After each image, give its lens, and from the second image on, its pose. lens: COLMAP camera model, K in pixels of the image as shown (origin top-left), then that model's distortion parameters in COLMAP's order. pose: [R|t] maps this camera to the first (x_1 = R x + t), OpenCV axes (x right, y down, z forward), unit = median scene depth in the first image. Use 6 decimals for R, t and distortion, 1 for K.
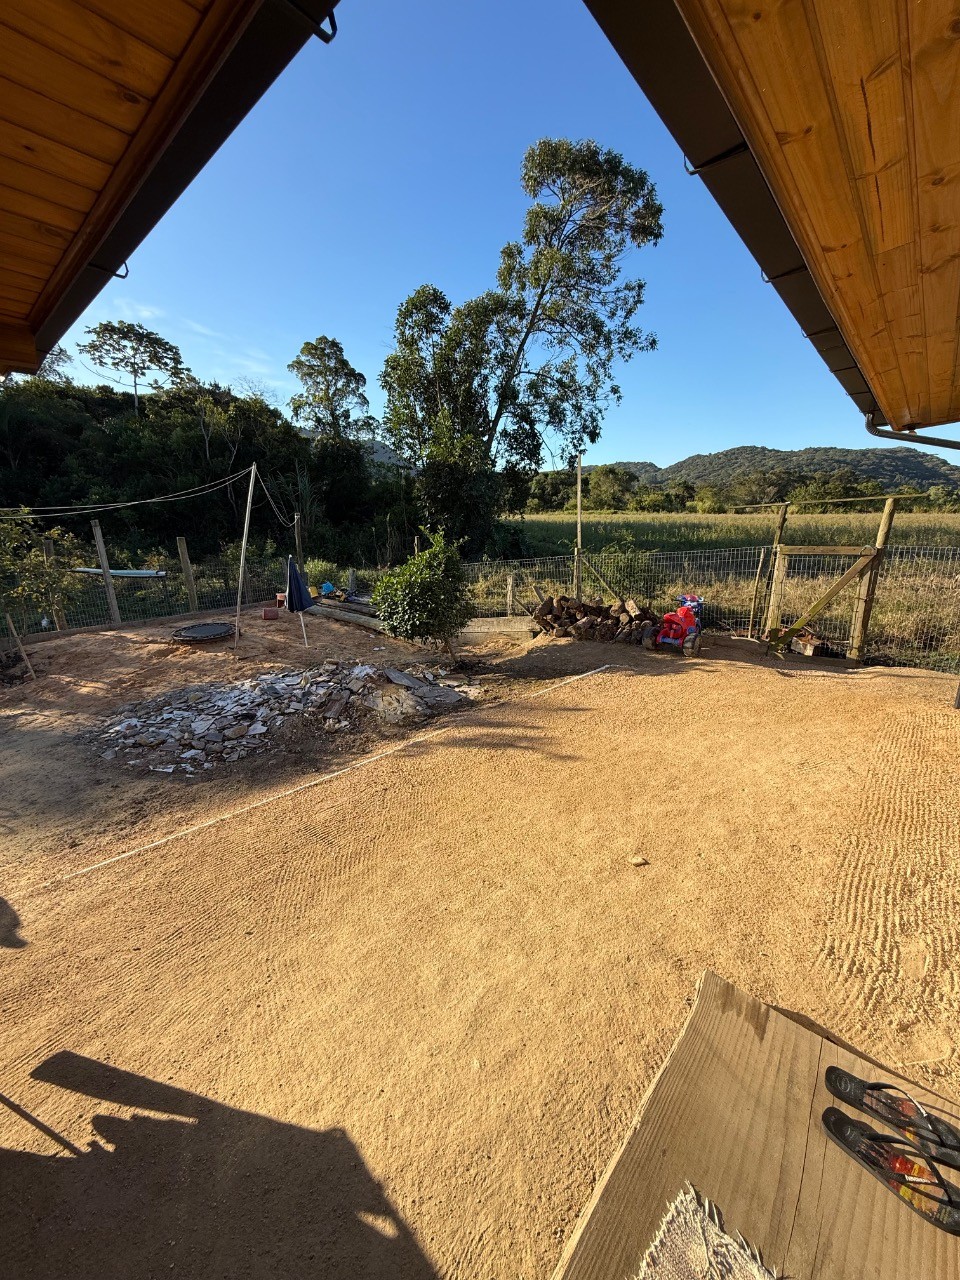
lens RADIAL K [[515.0, 0, 479.8], [0, 515.0, 641.6], [0, 0, 1]] dist [-0.001792, 0.000122]
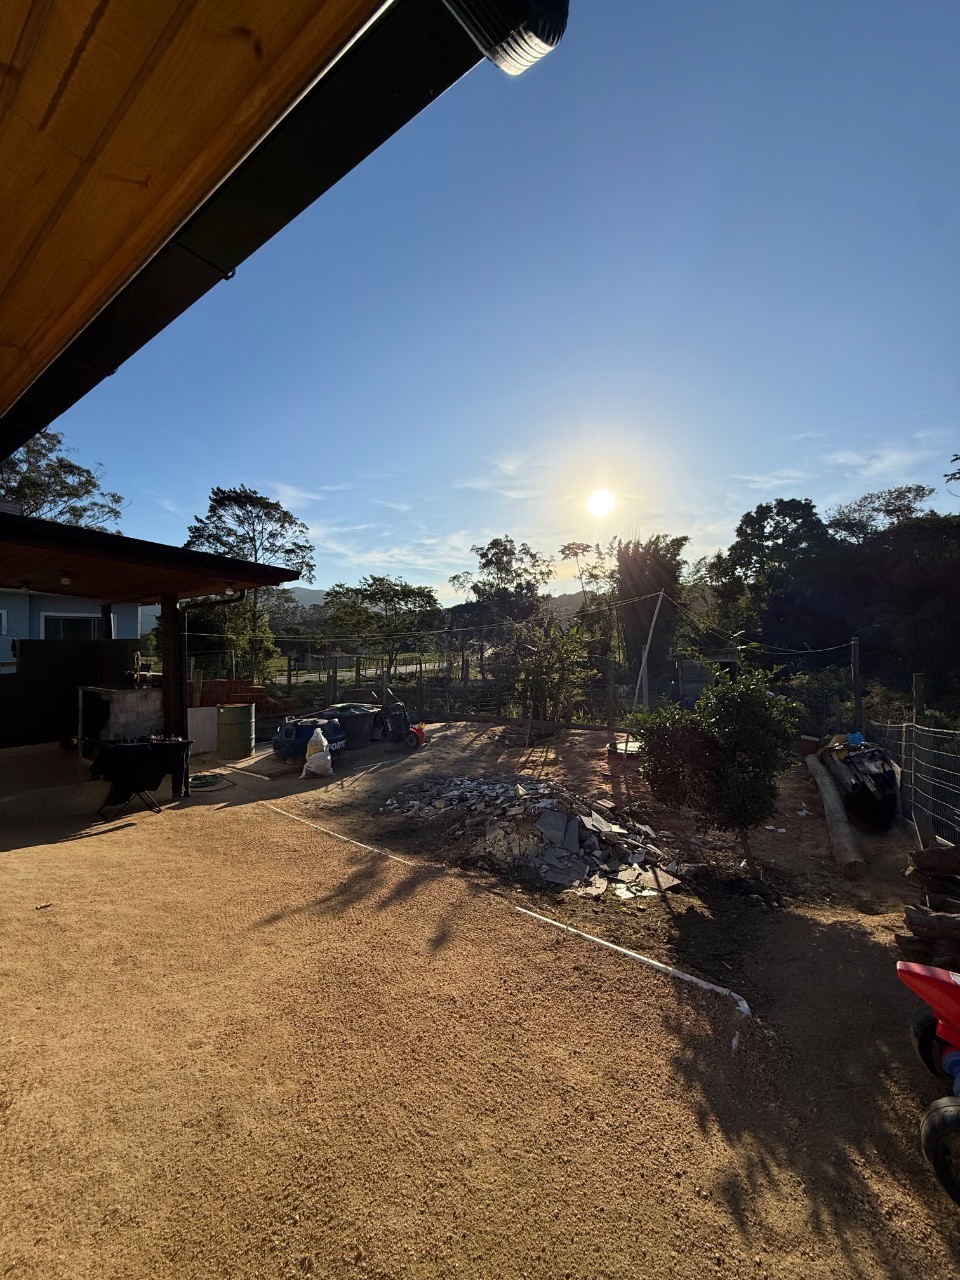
lens RADIAL K [[515.0, 0, 480.2], [0, 515.0, 640.1], [0, 0, 1]] dist [-0.001792, 0.000122]
pose [[0.073541, -0.006028, -0.997274, 0.920335], [-0.237622, 0.971076, -0.023392, -0.240563], [0.968570, 0.238694, 0.069981, 1.031885]]
